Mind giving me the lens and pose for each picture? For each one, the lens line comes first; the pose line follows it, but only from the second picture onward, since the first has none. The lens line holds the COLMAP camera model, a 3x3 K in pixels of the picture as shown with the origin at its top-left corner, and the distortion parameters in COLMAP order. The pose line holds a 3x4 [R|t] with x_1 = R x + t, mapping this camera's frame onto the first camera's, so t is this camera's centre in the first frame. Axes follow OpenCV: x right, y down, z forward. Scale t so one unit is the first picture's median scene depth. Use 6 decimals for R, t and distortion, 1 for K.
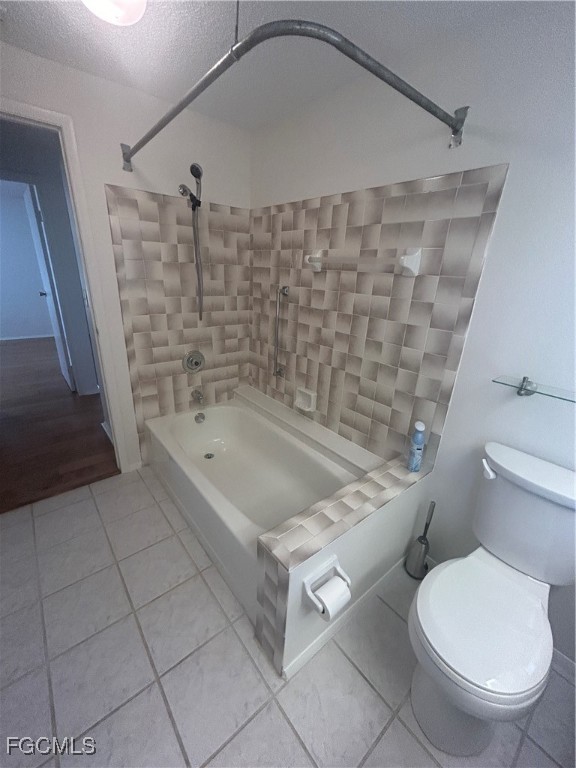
lens RADIAL K [[311.2, 0, 288.0], [0, 311.2, 384.0], [0, 0, 1]] dist [-0.002161, 0.000089]
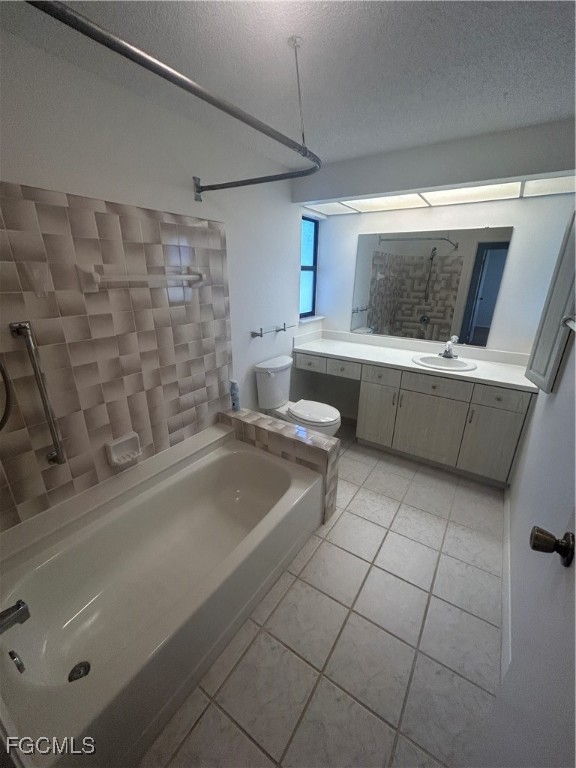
lens RADIAL K [[314.3, 0, 288.0], [0, 314.3, 384.0], [0, 0, 1]] dist [0.002804, 0.000010]
pose [[-0.284231, -0.372095, 0.883605, -0.891231], [0.306469, 0.838003, 0.451473, -0.407041], [-0.908455, 0.399120, -0.124151, 0.812048]]
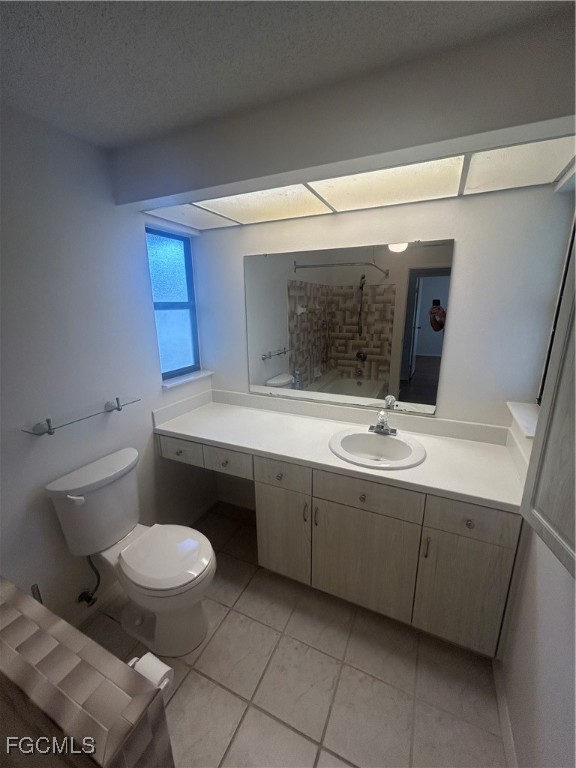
lens RADIAL K [[311.2, 0, 288.0], [0, 311.2, 384.0], [0, 0, 1]] dist [-0.002161, 0.000089]
pose [[-0.422809, -0.273956, 0.863818, -0.396966], [0.305963, 0.854084, 0.420627, -0.230905], [-0.853006, 0.442141, -0.277293, 0.325934]]
